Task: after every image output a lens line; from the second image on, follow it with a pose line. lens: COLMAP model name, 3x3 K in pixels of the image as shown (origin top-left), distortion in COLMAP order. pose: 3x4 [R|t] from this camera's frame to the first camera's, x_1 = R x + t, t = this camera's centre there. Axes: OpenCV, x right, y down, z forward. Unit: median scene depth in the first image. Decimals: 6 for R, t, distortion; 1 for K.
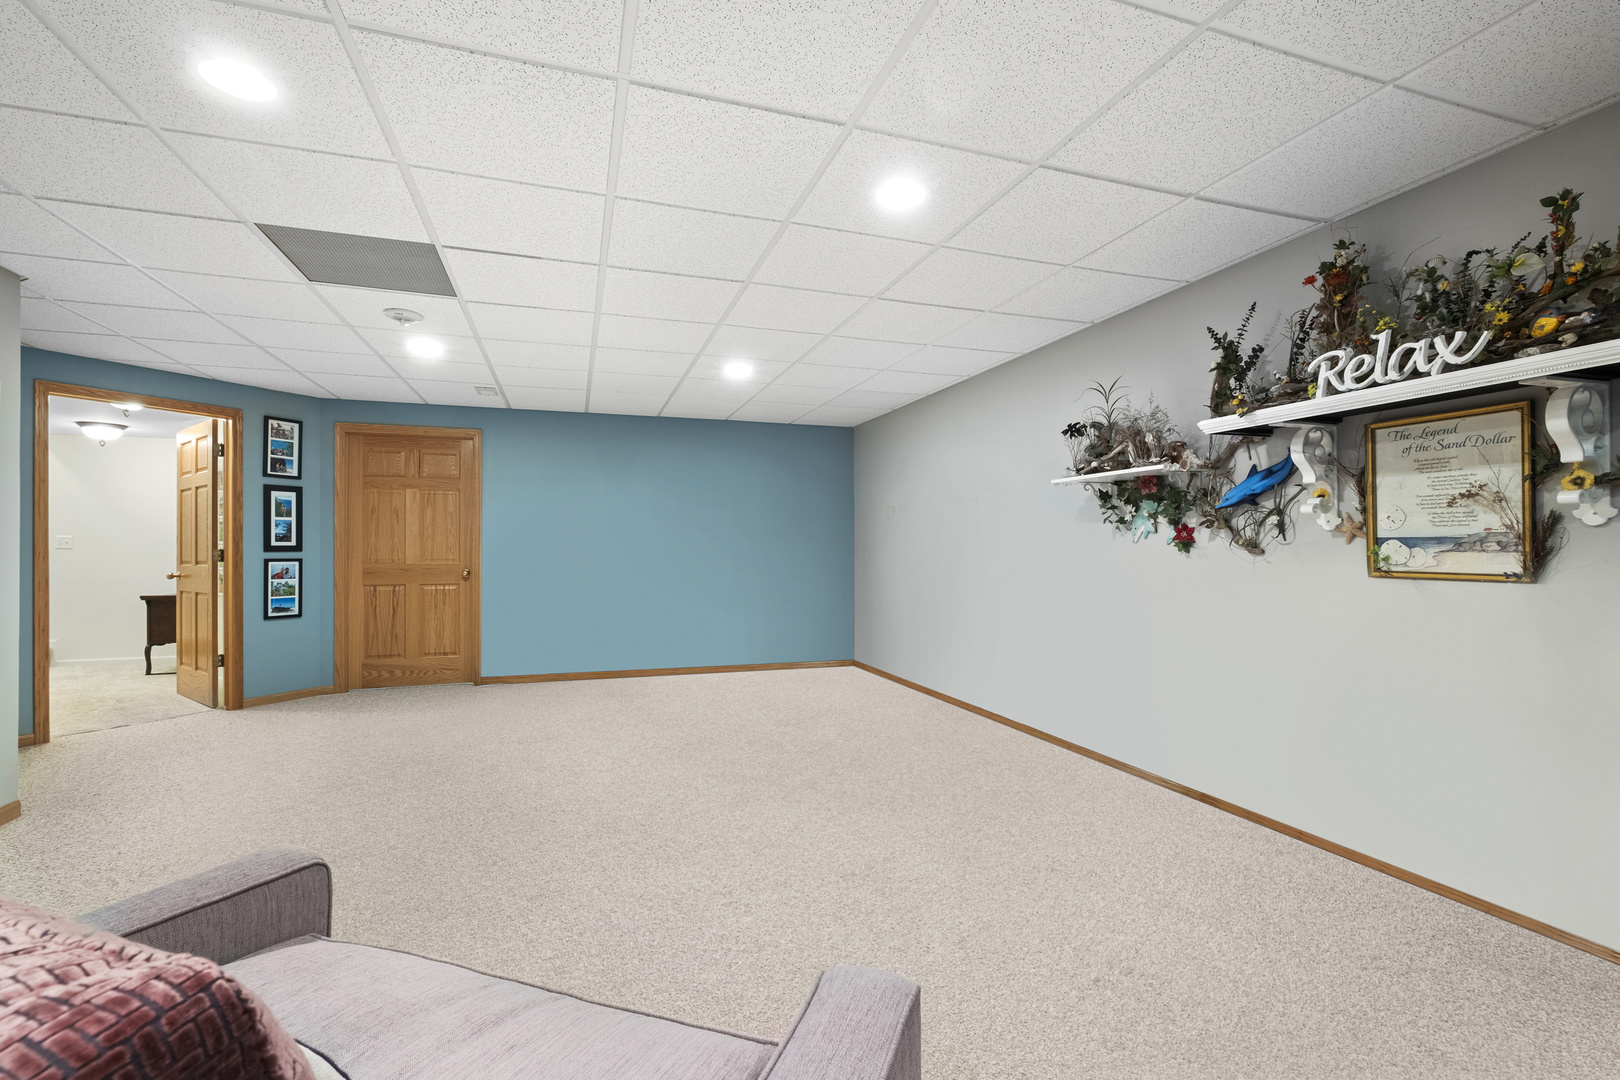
lens RADIAL K [[710.9, 0, 811.1], [0, 710.9, 543.6], [0, 0, 1]] dist [-0.004645, -0.000153]
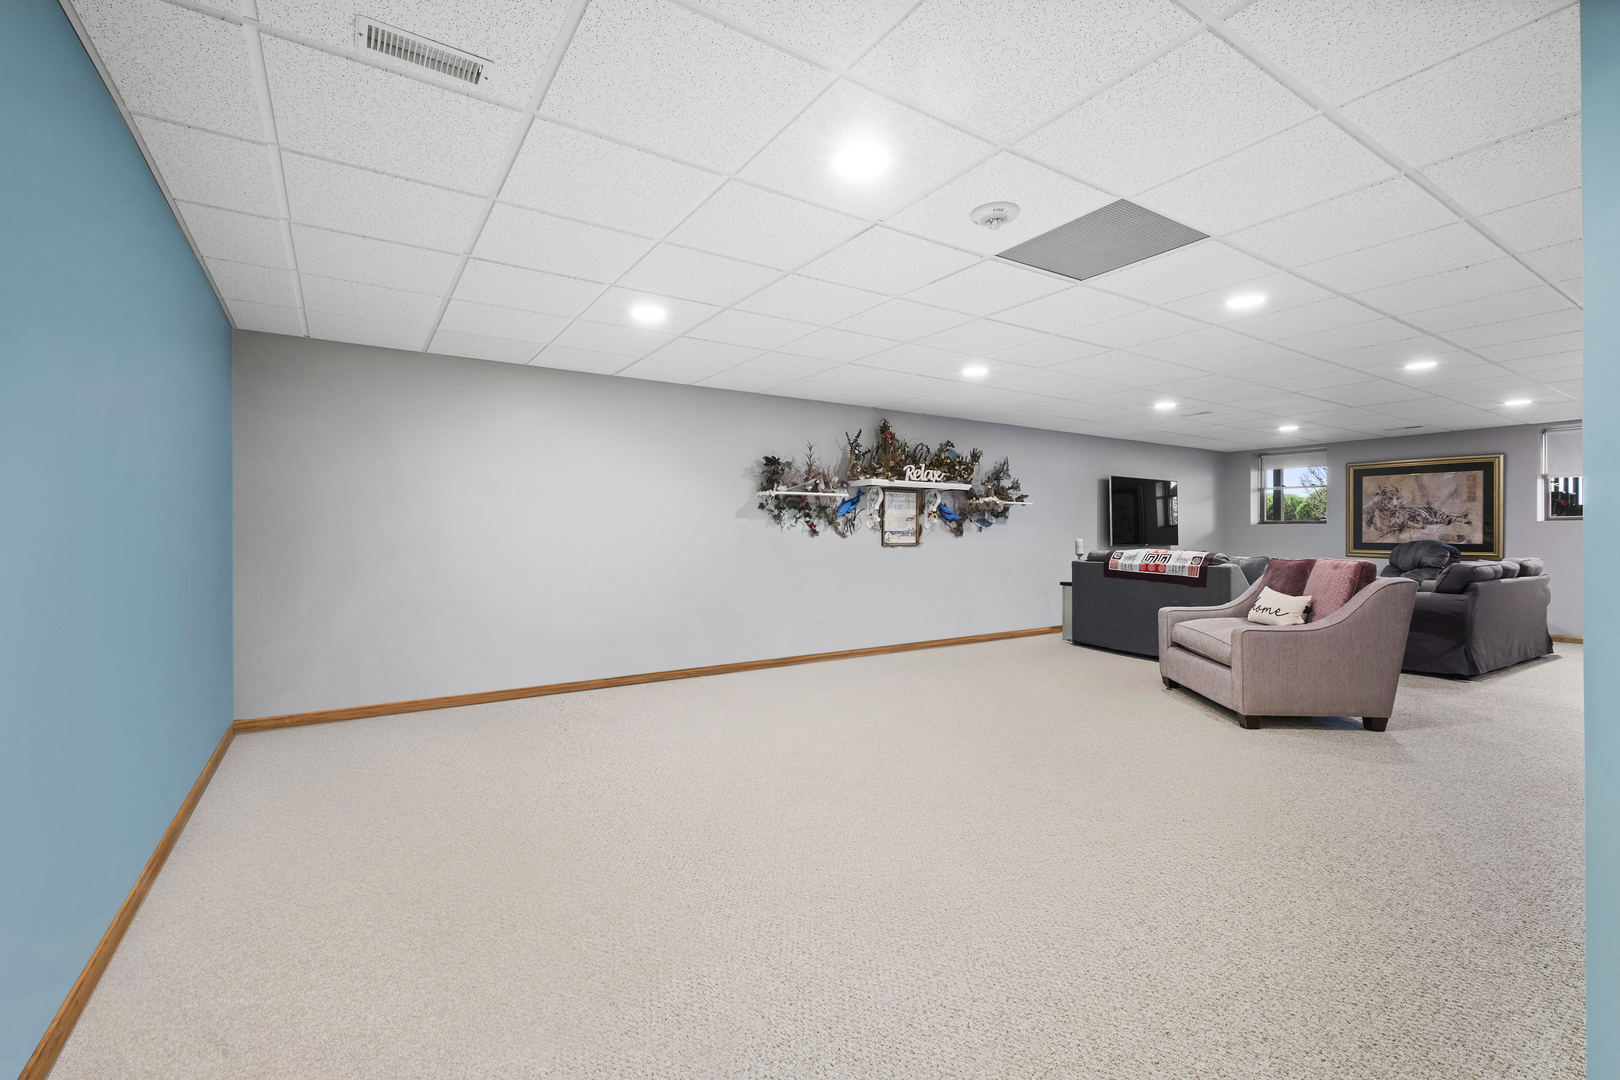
lens RADIAL K [[710.9, 0, 812.4], [0, 710.9, 538.5], [0, 0, 1]] dist [-0.004645, -0.000153]
pose [[-0.253018, -0.002076, 0.967459, -1.720327], [-0.004994, 0.999987, 0.000840, 0.018442], [-0.967449, -0.004619, -0.253025, 1.886886]]
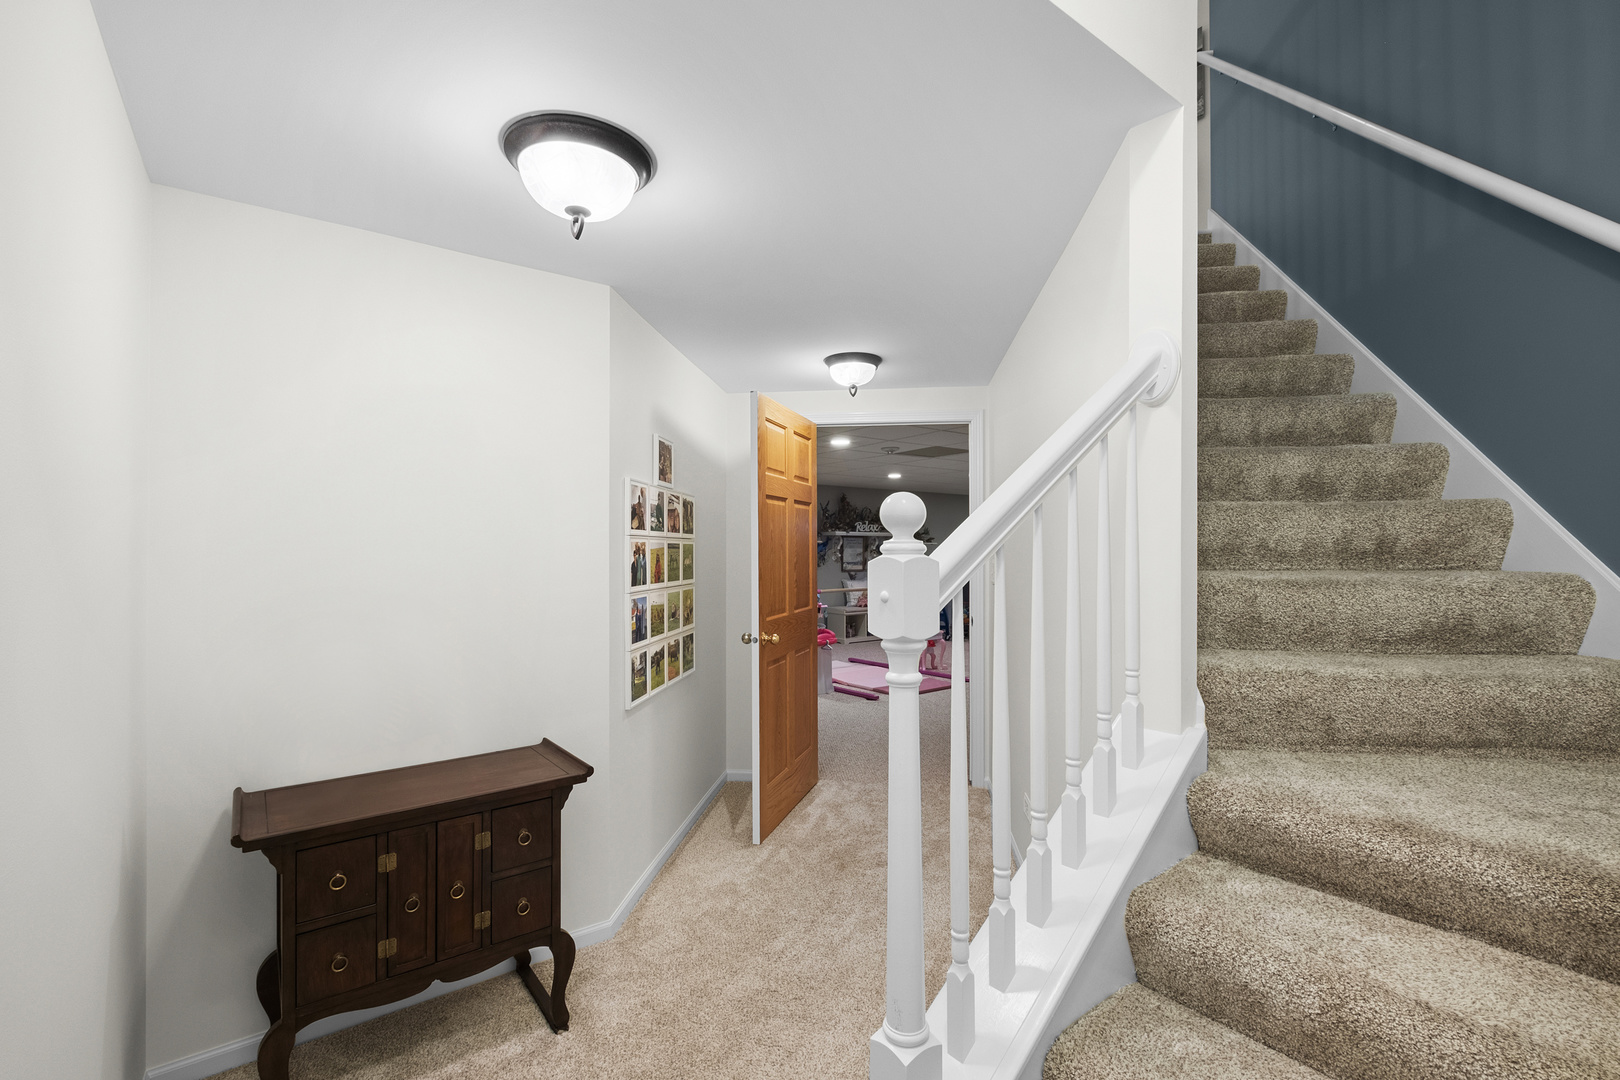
lens RADIAL K [[710.9, 0, 810.4], [0, 710.9, 546.1], [0, 0, 1]] dist [-0.004645, -0.000153]
pose [[-0.315230, 0.010750, 0.948954, -3.172578], [-0.003650, 0.999915, -0.012540, -0.050842], [-0.949008, -0.007417, -0.315164, 2.473475]]
